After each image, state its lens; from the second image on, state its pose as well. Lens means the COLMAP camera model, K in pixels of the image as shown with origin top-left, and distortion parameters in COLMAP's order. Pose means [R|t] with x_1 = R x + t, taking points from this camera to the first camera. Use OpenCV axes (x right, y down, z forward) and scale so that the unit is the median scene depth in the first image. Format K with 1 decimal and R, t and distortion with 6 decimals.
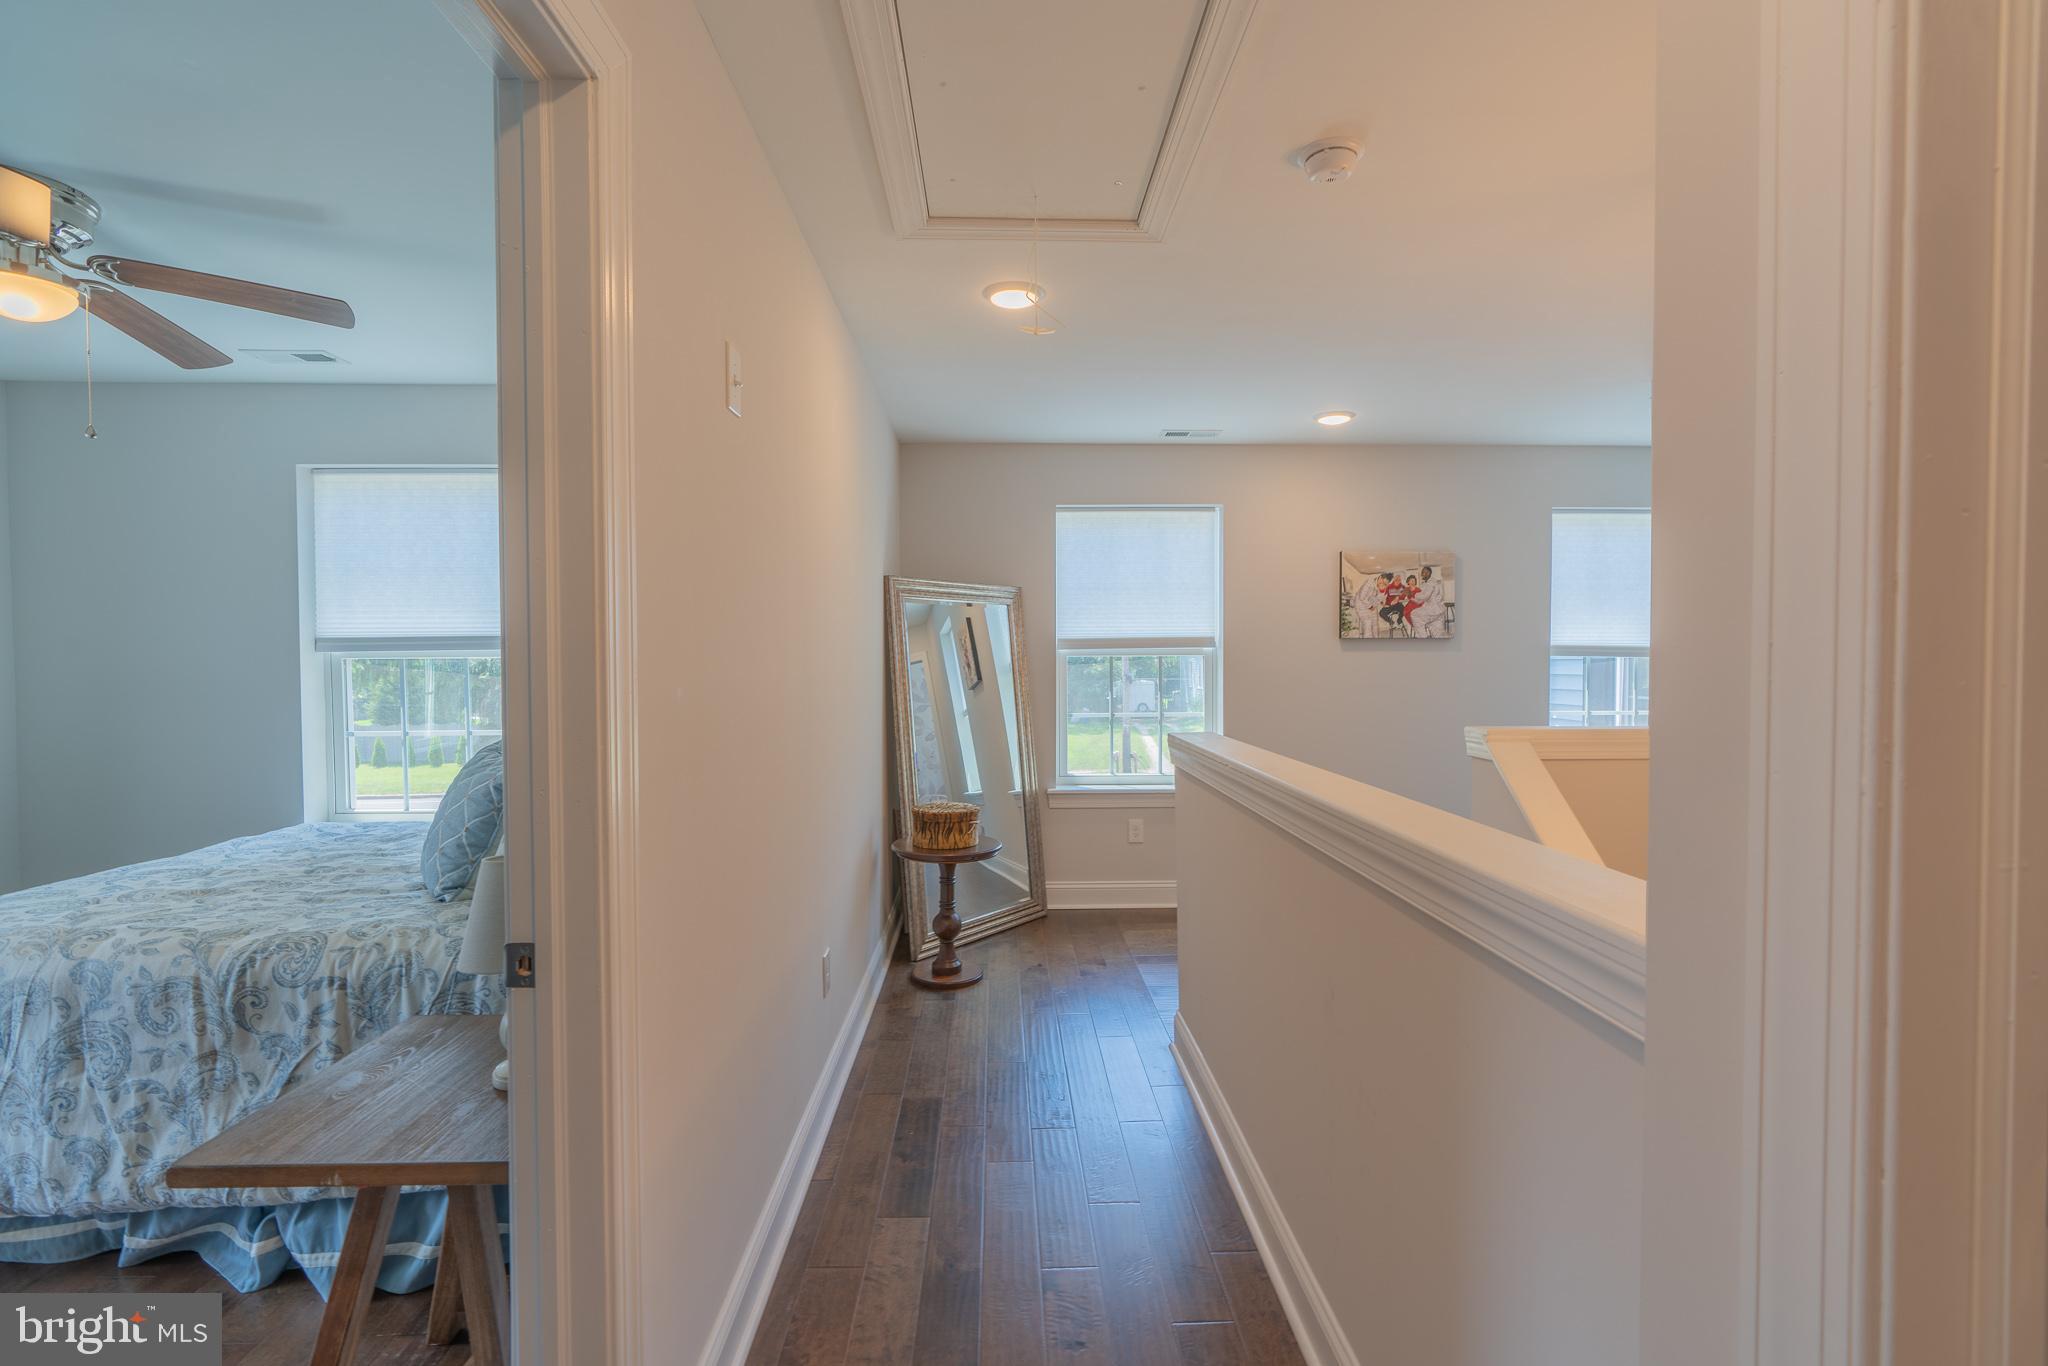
lens RADIAL K [[923.7, 0, 1031.4], [0, 923.7, 680.7], [0, 0, 1]] dist [-0.005801, 0.002229]
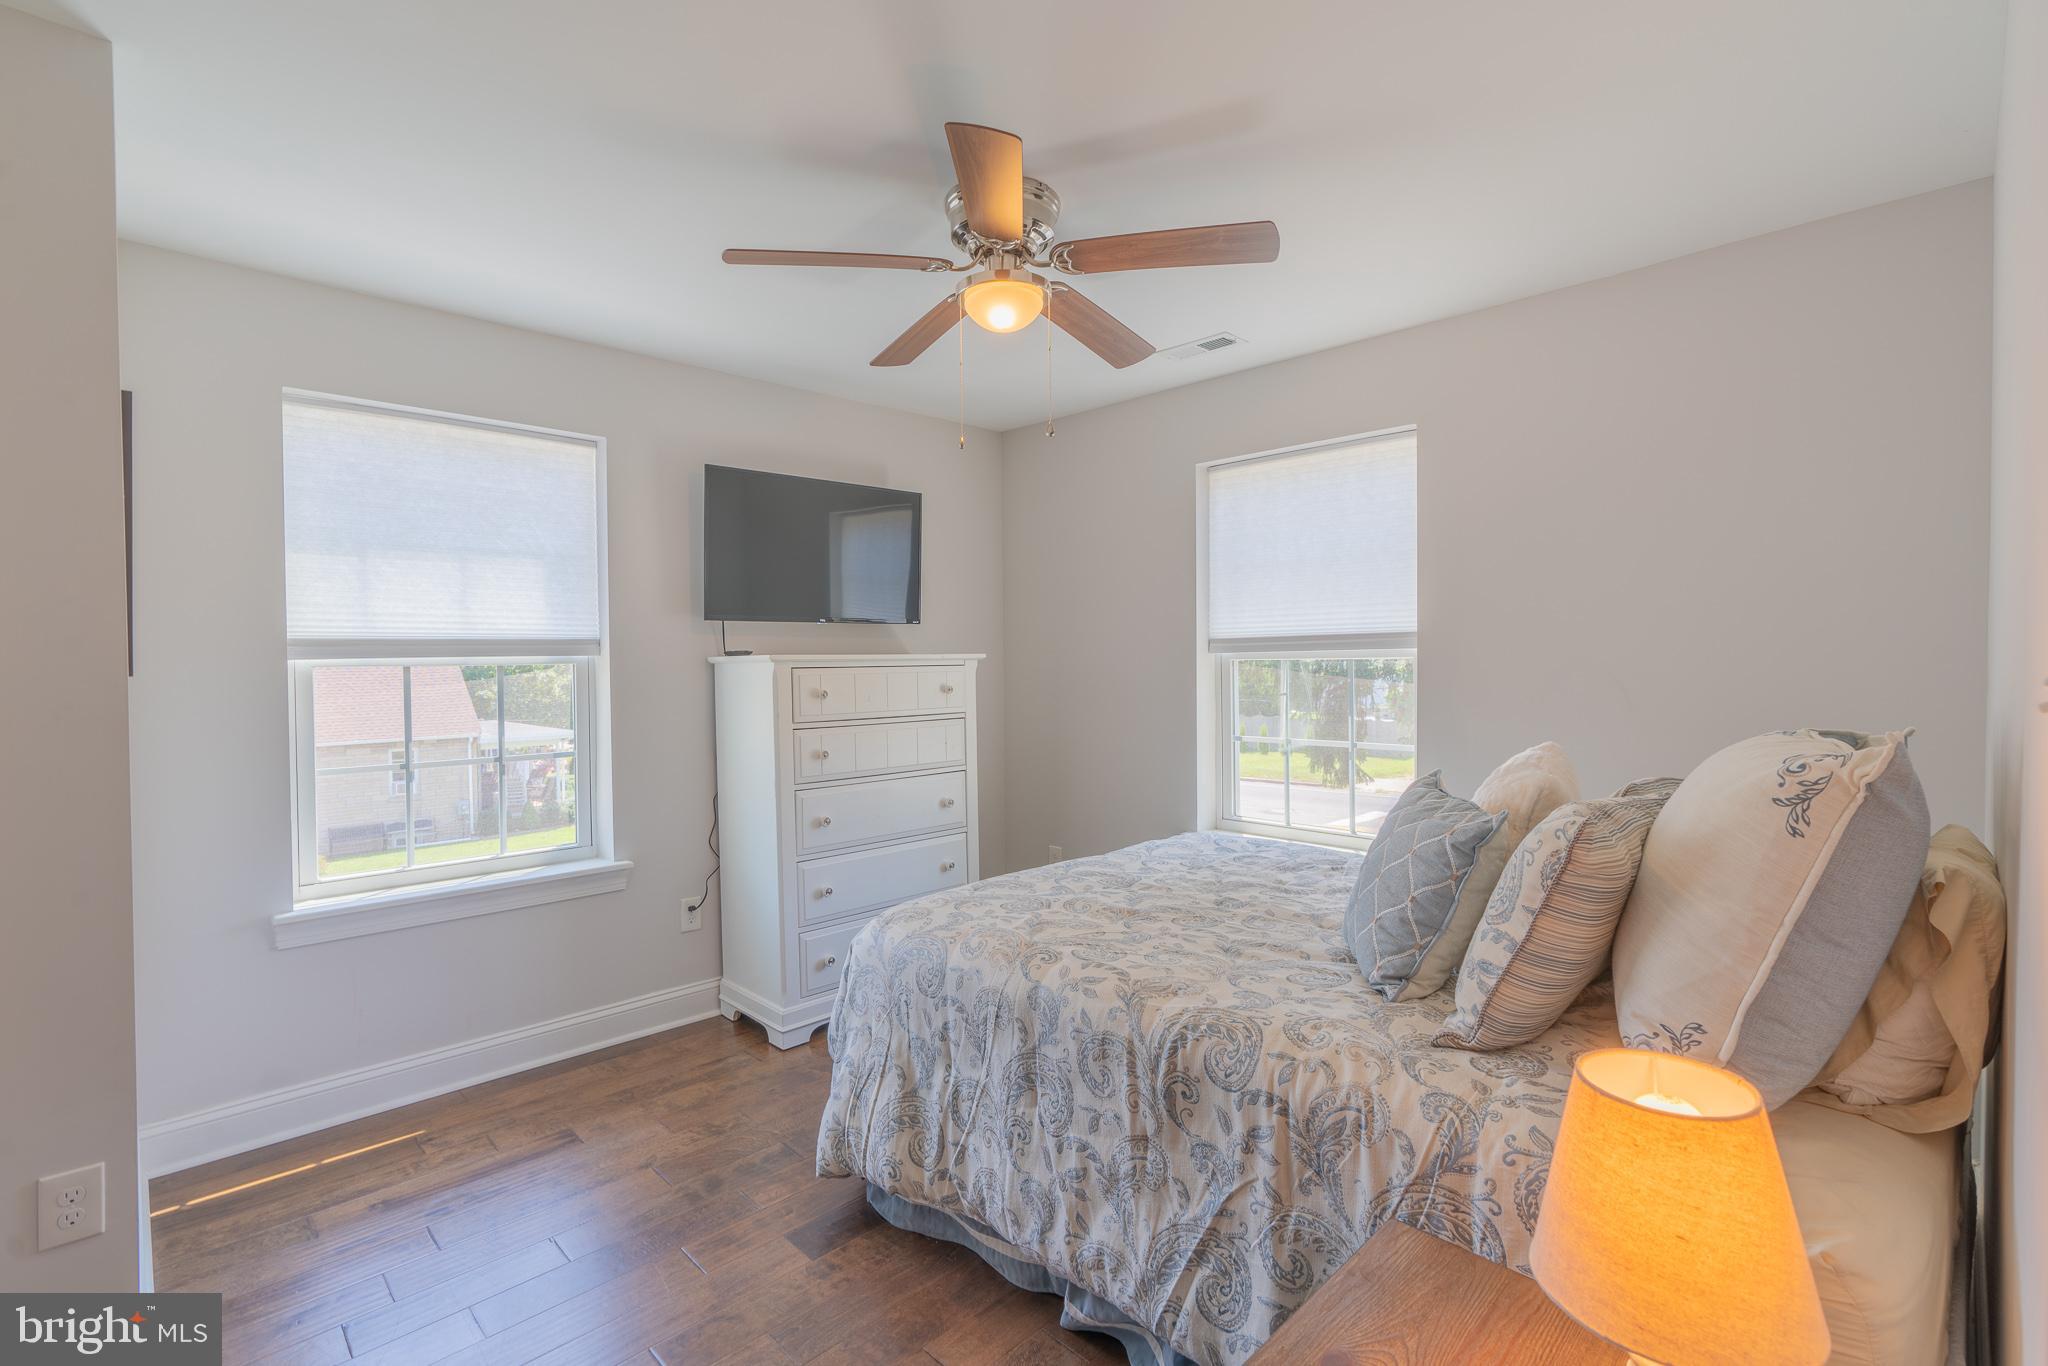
lens RADIAL K [[923.7, 0, 1029.4], [0, 923.7, 680.1], [0, 0, 1]] dist [-0.005801, 0.002229]
pose [[0.684175, 0.013051, -0.729201, -0.356689], [-0.012402, 0.999904, 0.006260, -0.011757], [0.729213, 0.004761, 0.684271, 0.351278]]
